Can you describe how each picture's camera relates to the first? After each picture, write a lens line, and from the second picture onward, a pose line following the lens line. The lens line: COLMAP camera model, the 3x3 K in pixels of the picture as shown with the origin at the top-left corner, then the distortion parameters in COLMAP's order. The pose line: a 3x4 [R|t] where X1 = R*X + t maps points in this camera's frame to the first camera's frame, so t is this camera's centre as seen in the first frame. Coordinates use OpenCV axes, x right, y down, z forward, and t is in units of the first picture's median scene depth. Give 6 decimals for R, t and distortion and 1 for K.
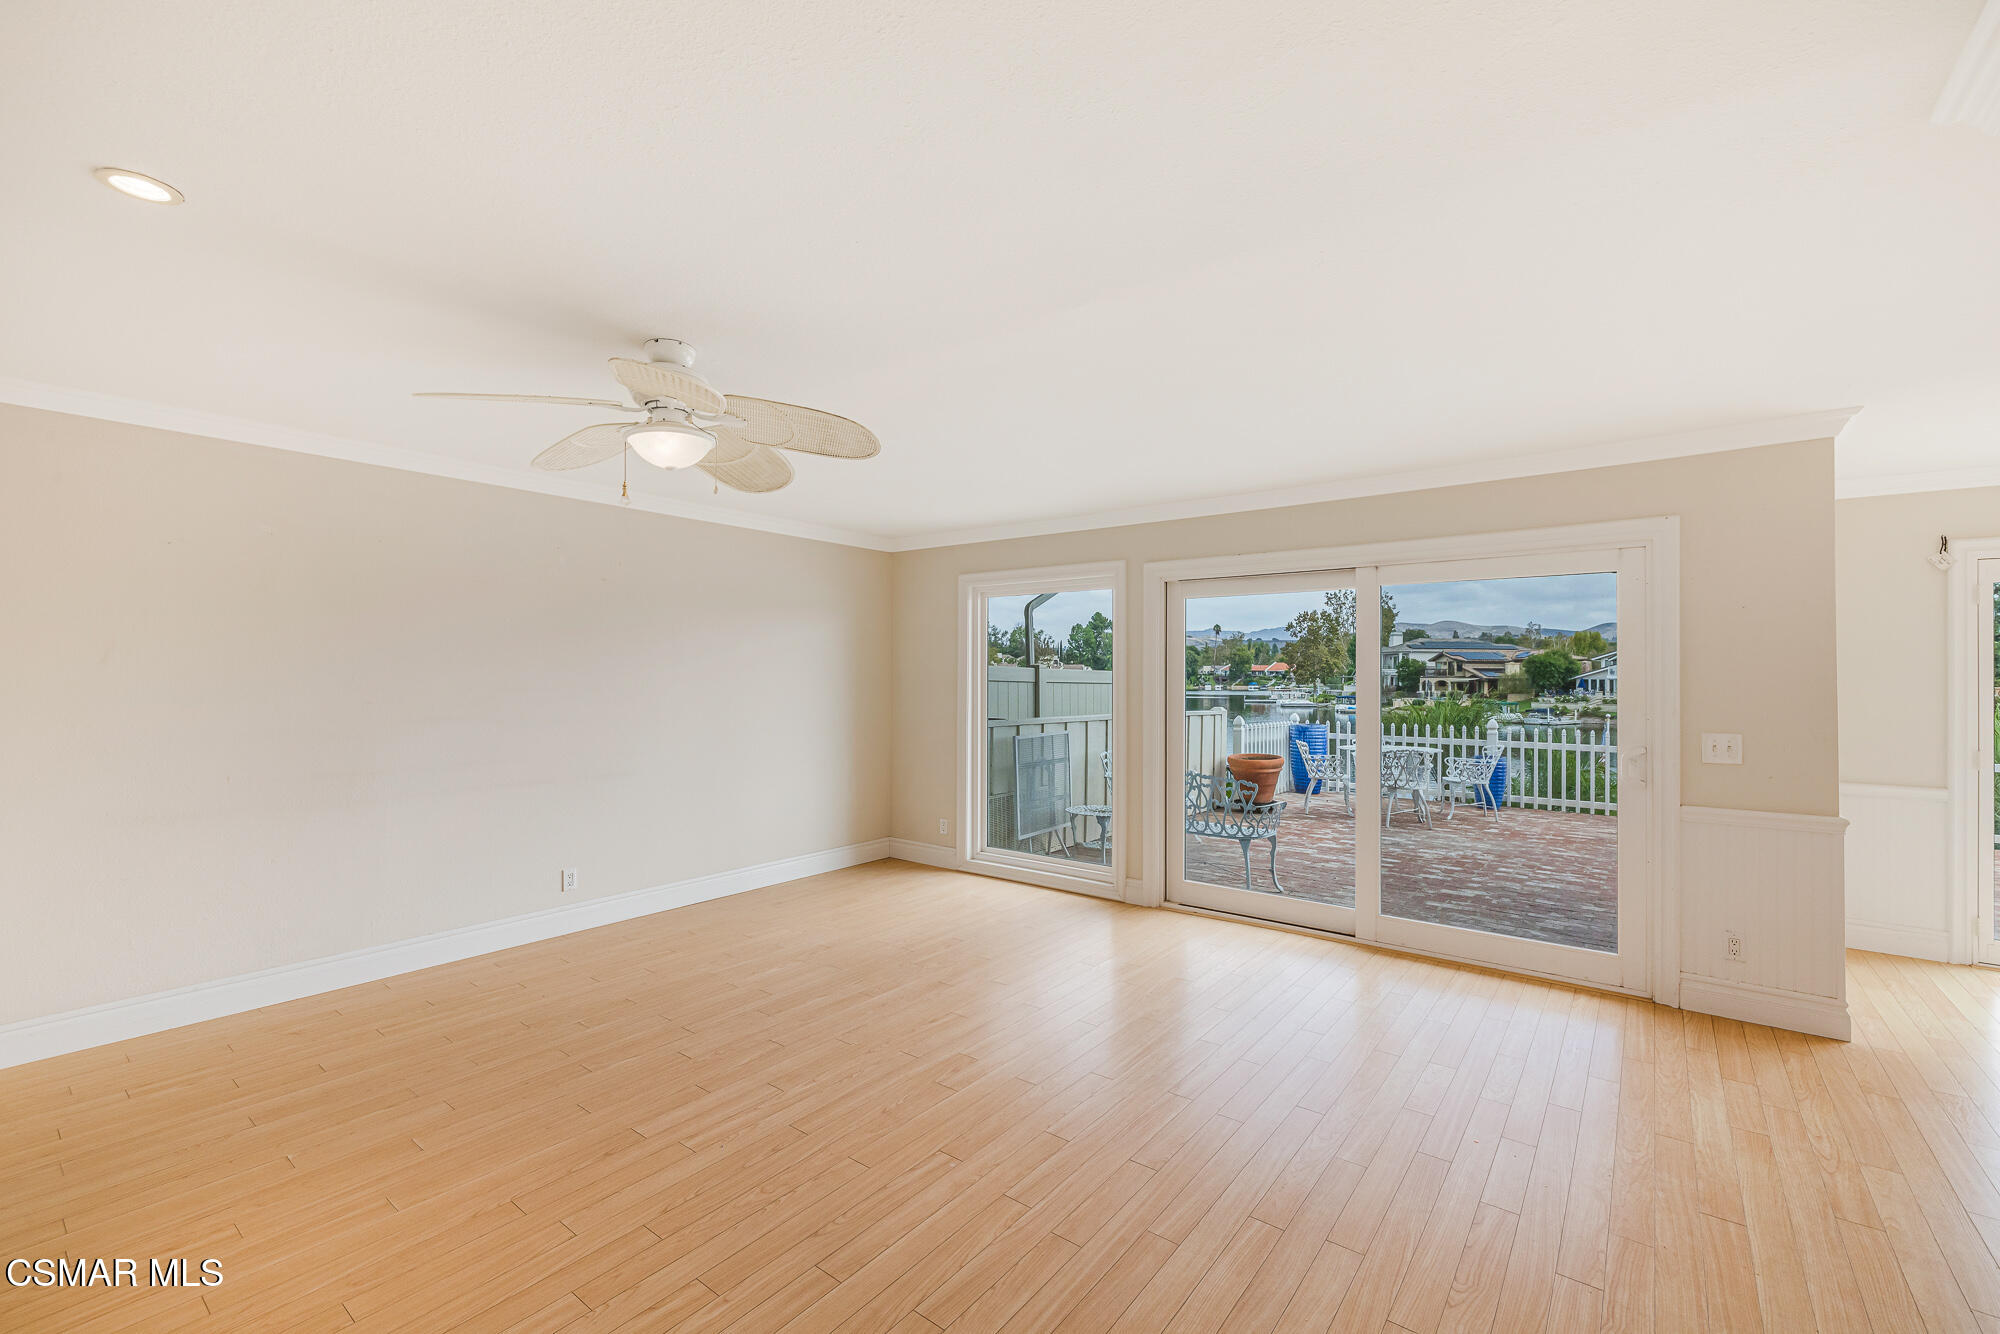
lens RADIAL K [[843.4, 0, 1000.5], [0, 843.4, 672.8], [0, 0, 1]] dist [0.002265, 0.000734]
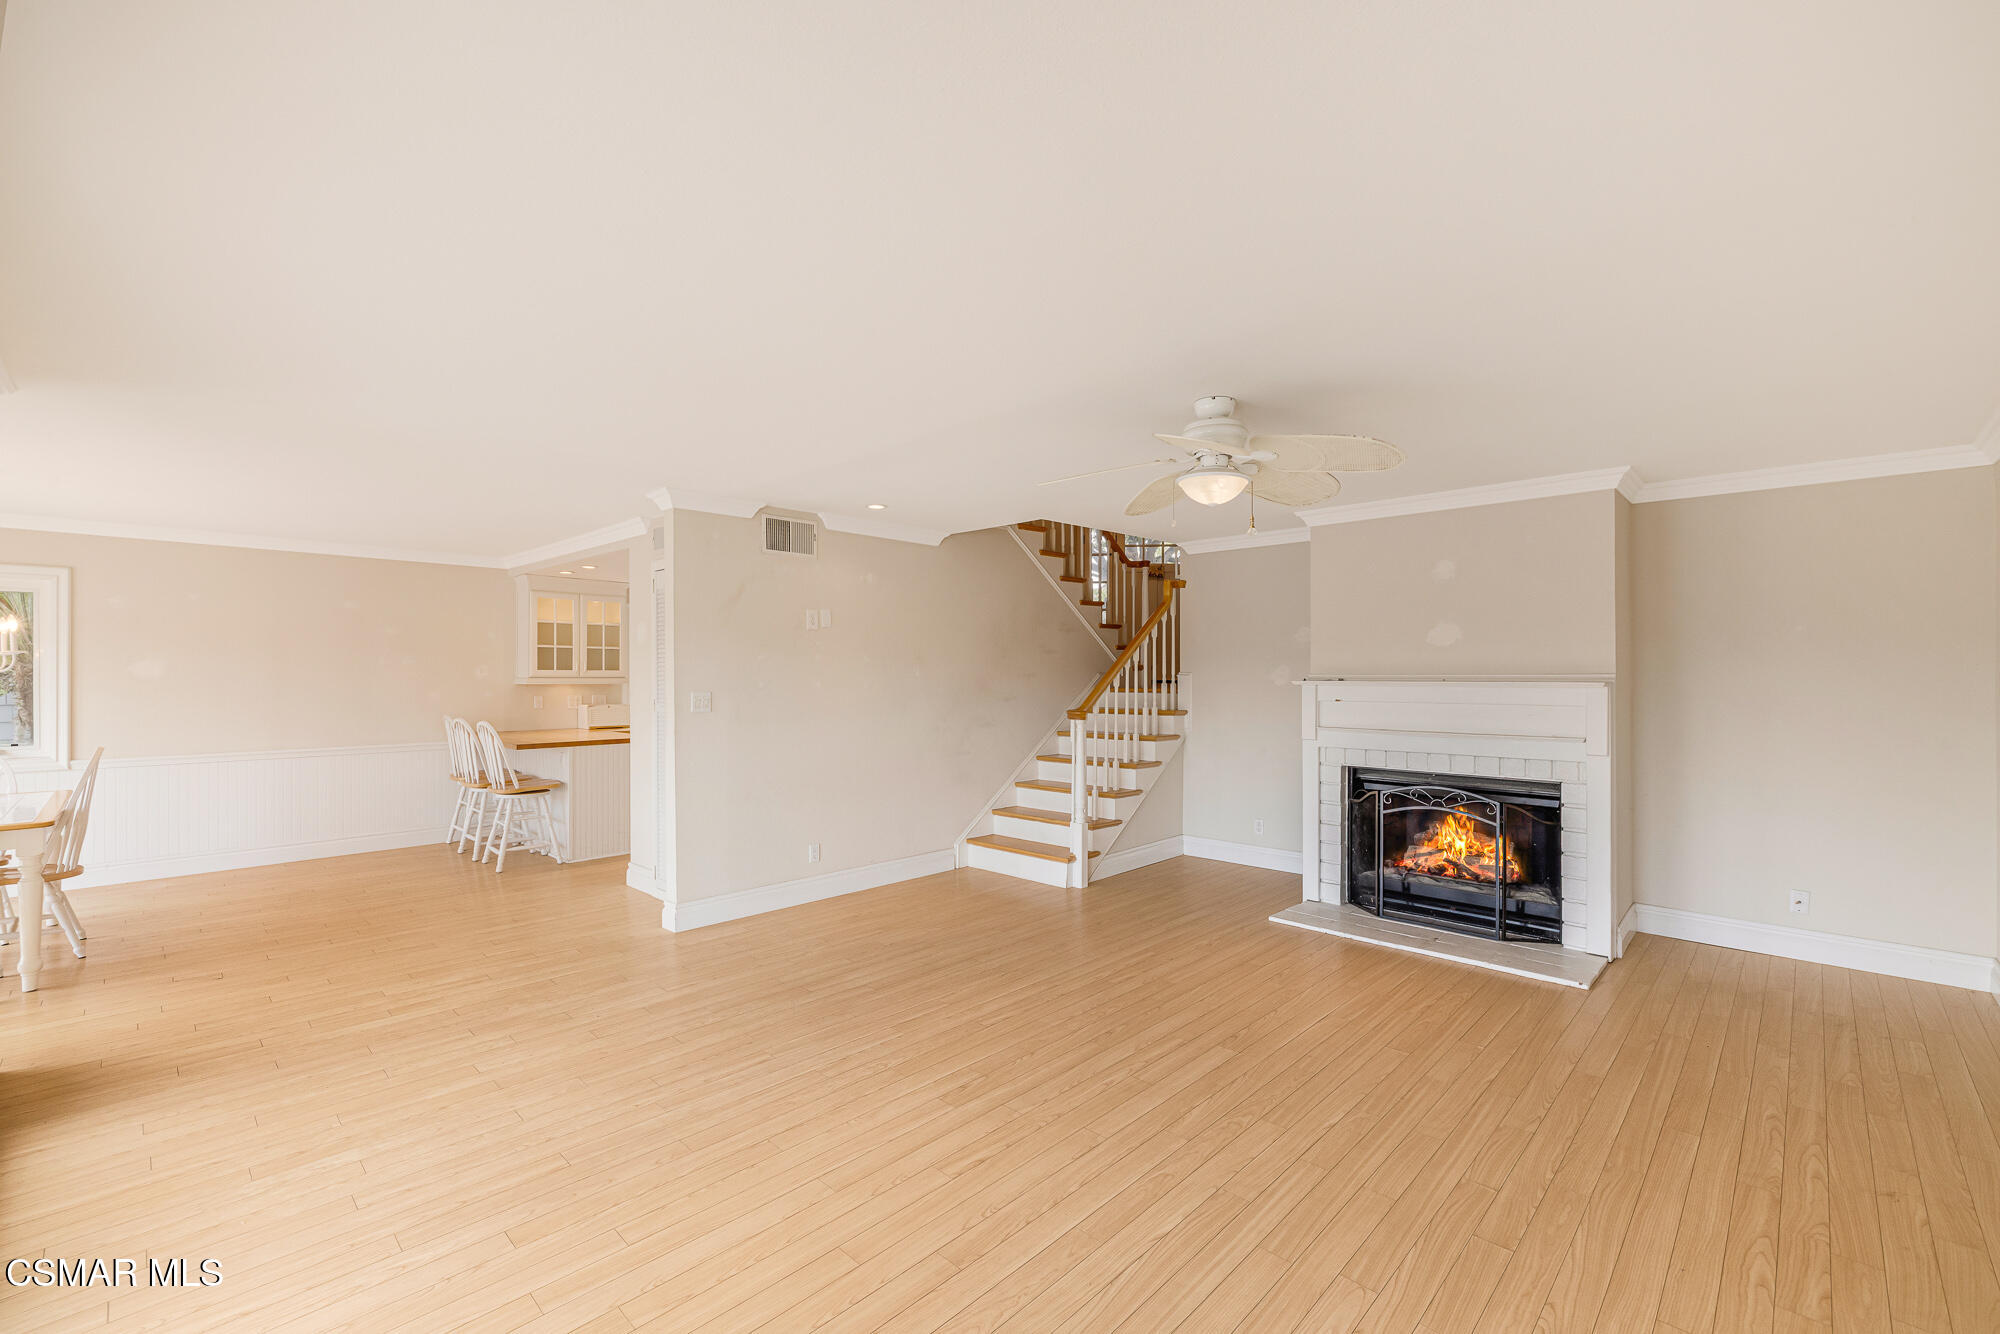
lens RADIAL K [[843.4, 0, 1000.5], [0, 843.4, 672.8], [0, 0, 1]] dist [0.002265, 0.000734]
pose [[-0.994302, -0.003151, 0.106551, -0.225295], [-0.003711, 0.999980, -0.005061, 0.003221], [-0.106533, -0.005428, -0.994294, 2.245704]]
